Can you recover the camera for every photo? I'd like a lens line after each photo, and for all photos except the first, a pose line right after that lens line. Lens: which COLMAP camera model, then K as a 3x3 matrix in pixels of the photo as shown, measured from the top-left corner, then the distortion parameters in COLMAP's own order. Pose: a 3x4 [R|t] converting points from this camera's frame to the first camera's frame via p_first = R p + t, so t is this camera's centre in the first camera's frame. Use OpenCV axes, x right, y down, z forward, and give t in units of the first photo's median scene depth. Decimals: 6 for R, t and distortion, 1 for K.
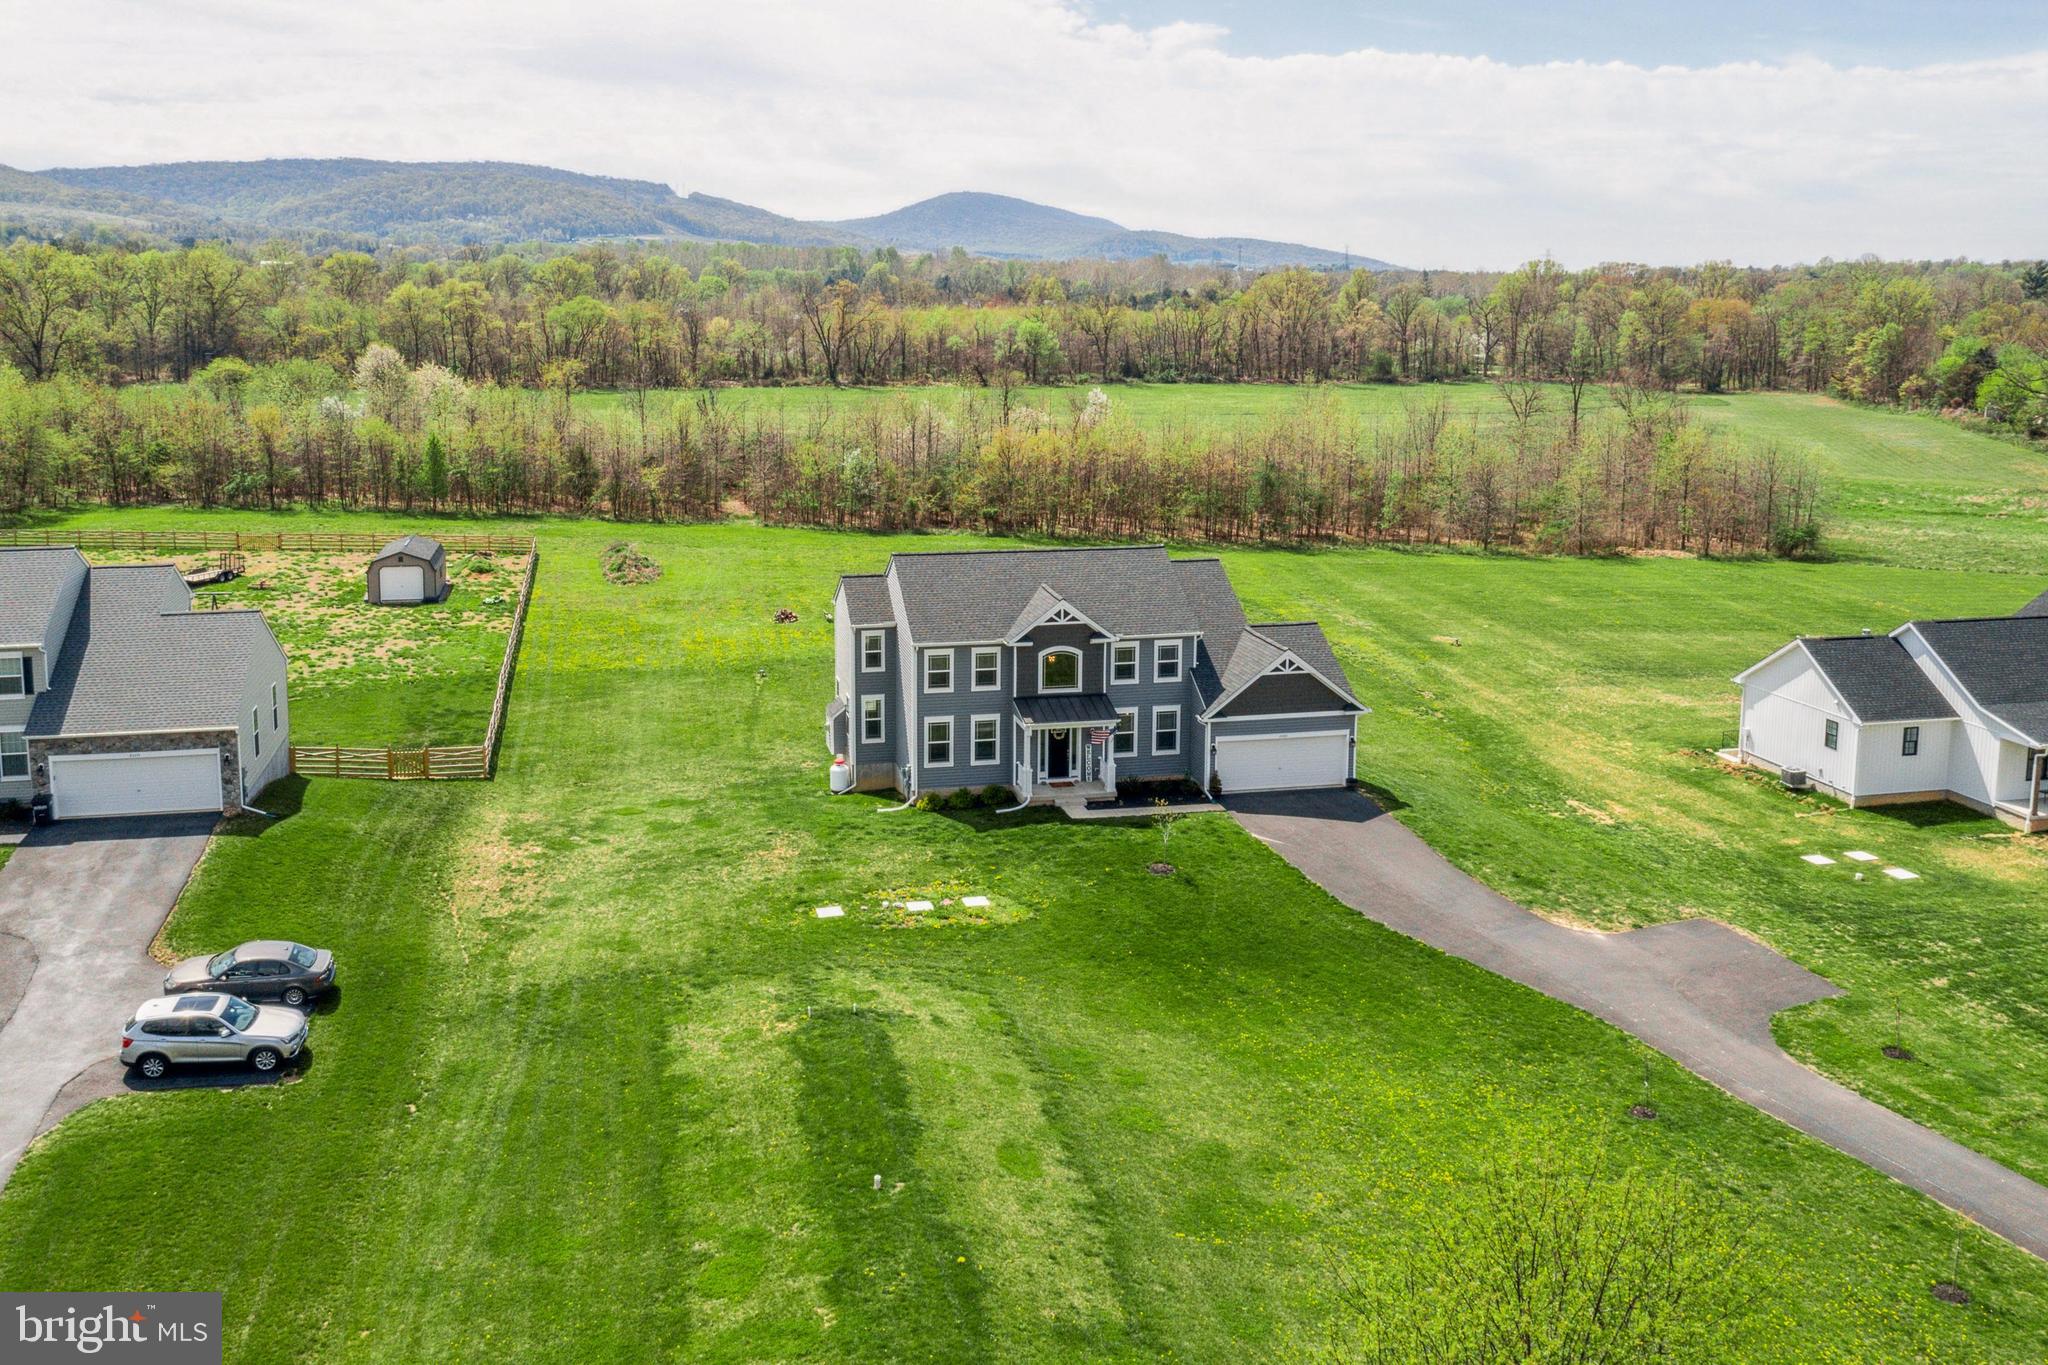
lens RADIAL K [[1845.2, 0, 1055.1], [0, 1845.2, 183.8], [0, 0, 1]] dist [-0.001733, -0.010268]
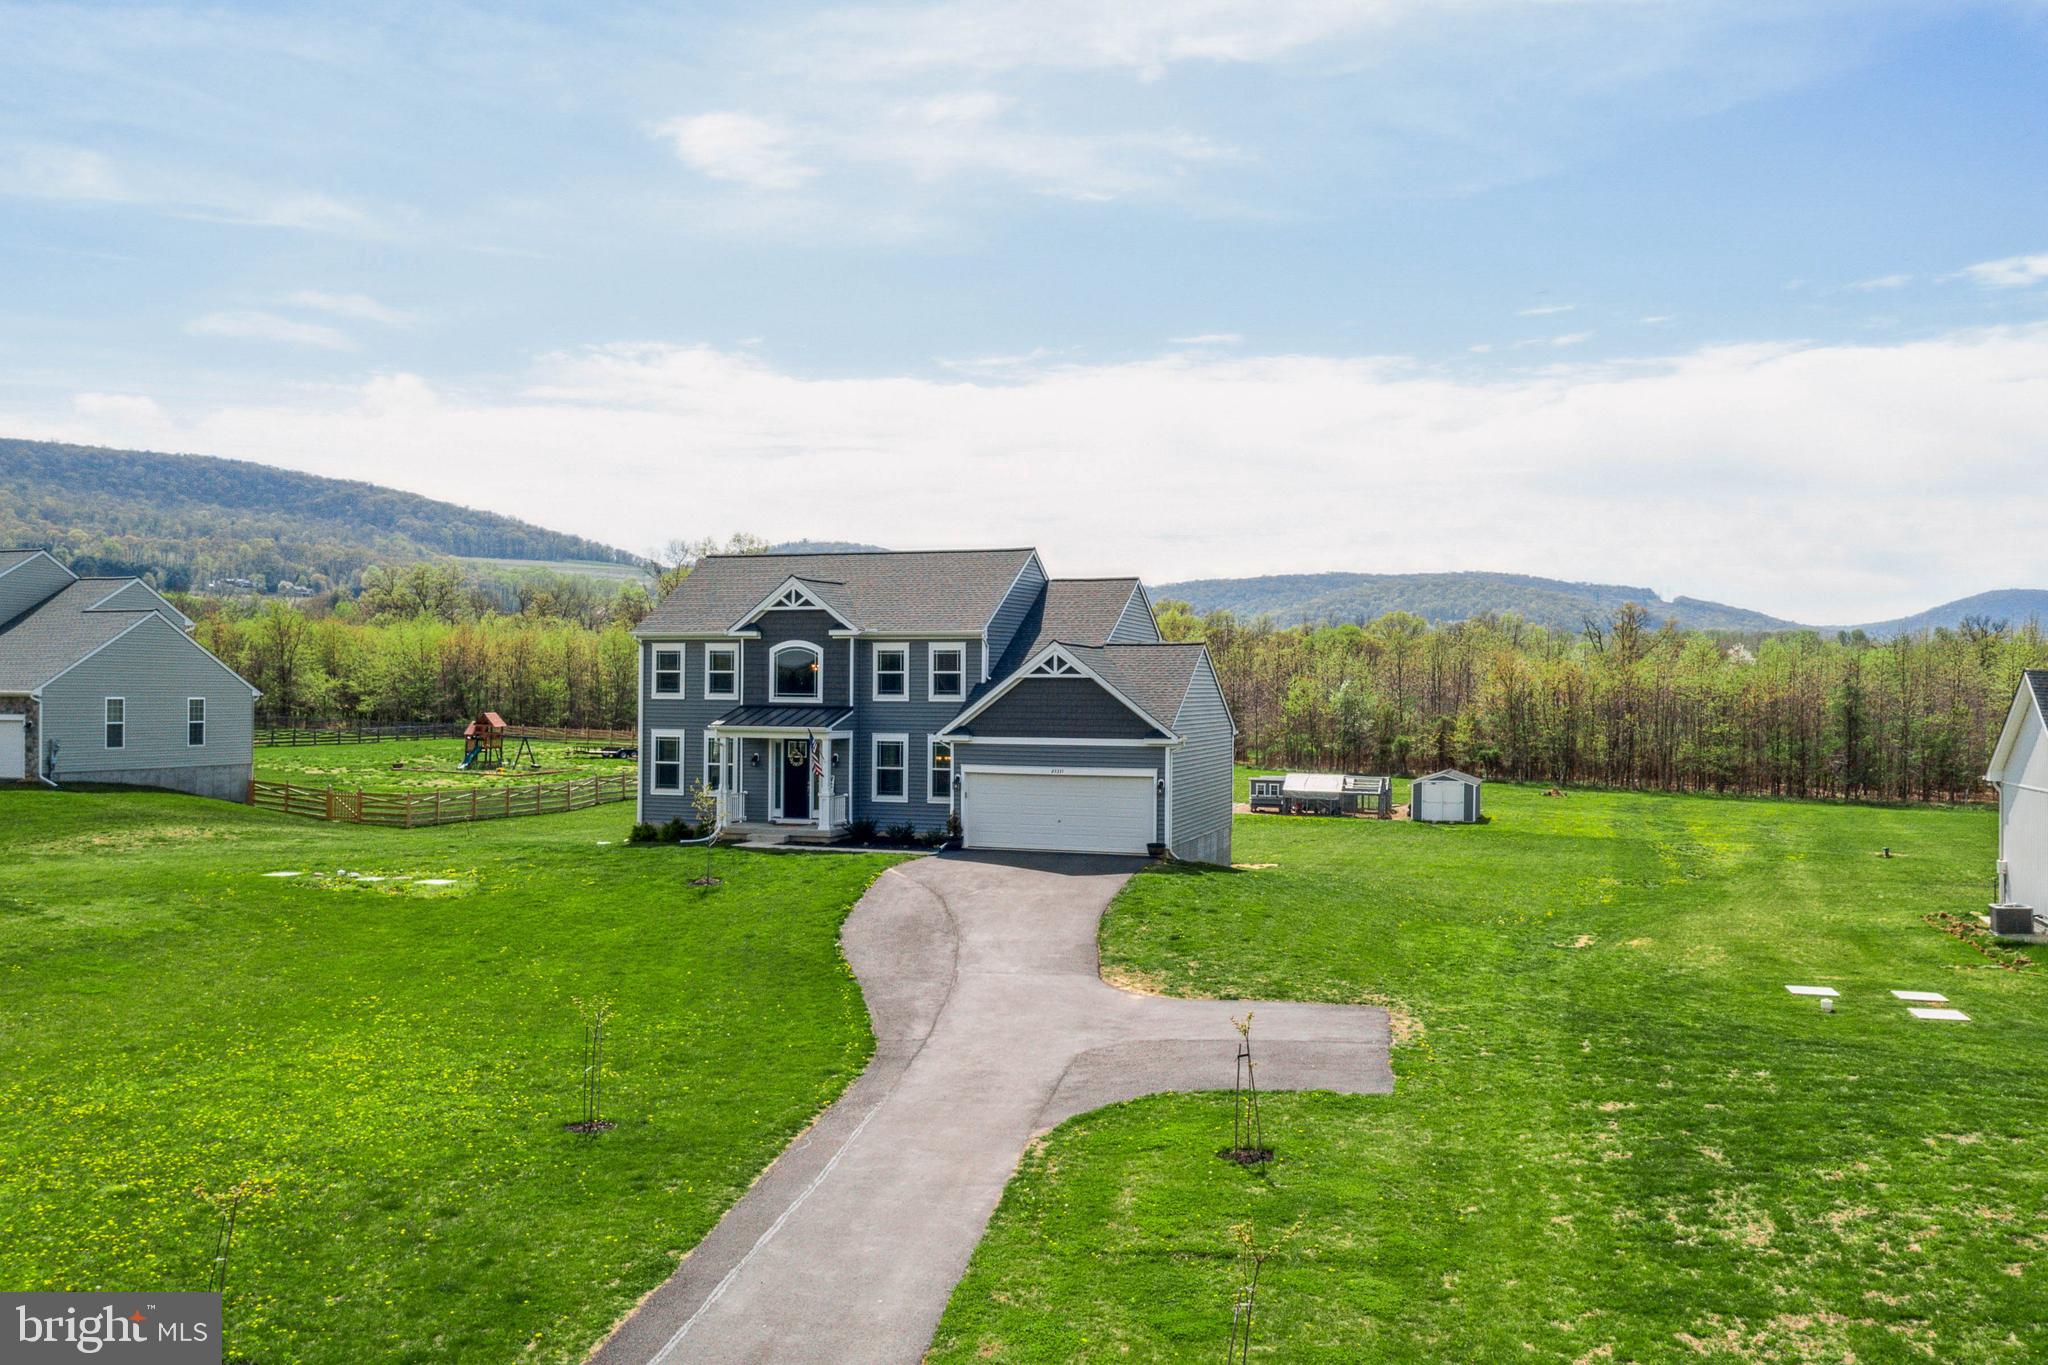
lens RADIAL K [[1829.4, 0, 1112.3], [0, 1829.4, 500.3], [0, 0, 1]] dist [-0.006386, 0.000247]
pose [[0.837435, -0.066953, -0.542421, 0.492309], [0.019807, 0.995534, -0.092303, 0.251771], [0.546178, 0.066555, 0.835021, 0.422592]]
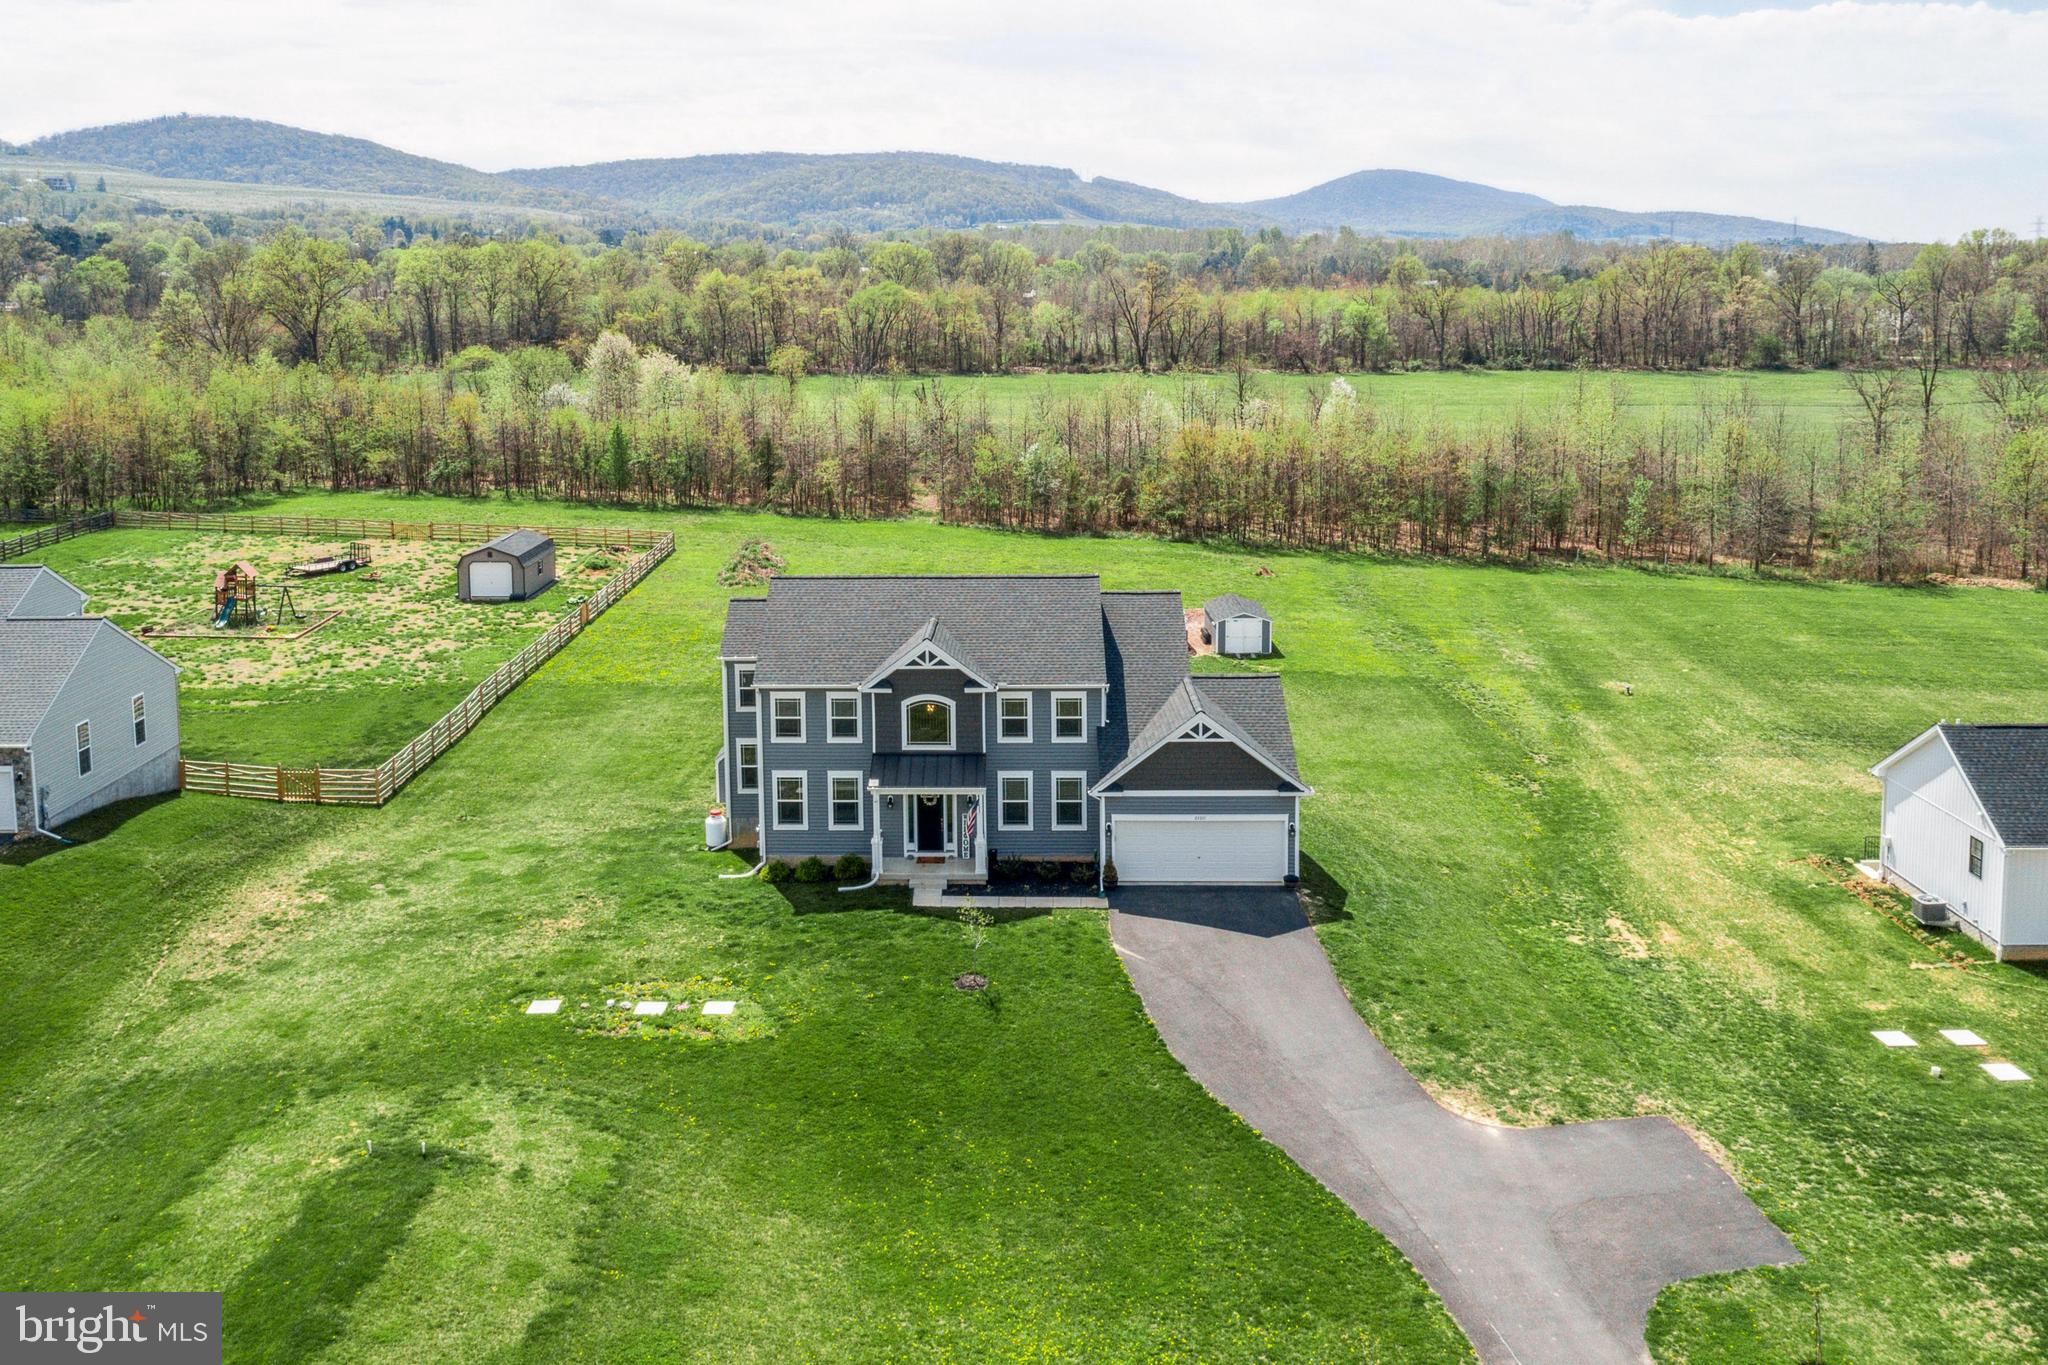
lens RADIAL K [[1845.2, 0, 1055.1], [0, 1845.2, 183.8], [0, 0, 1]] dist [-0.001733, -0.010268]
pose [[0.966350, -0.023960, -0.256113, 0.264318], [0.026321, 0.999637, 0.005797, 0.015034], [0.255881, -0.012343, 0.966629, 0.198688]]
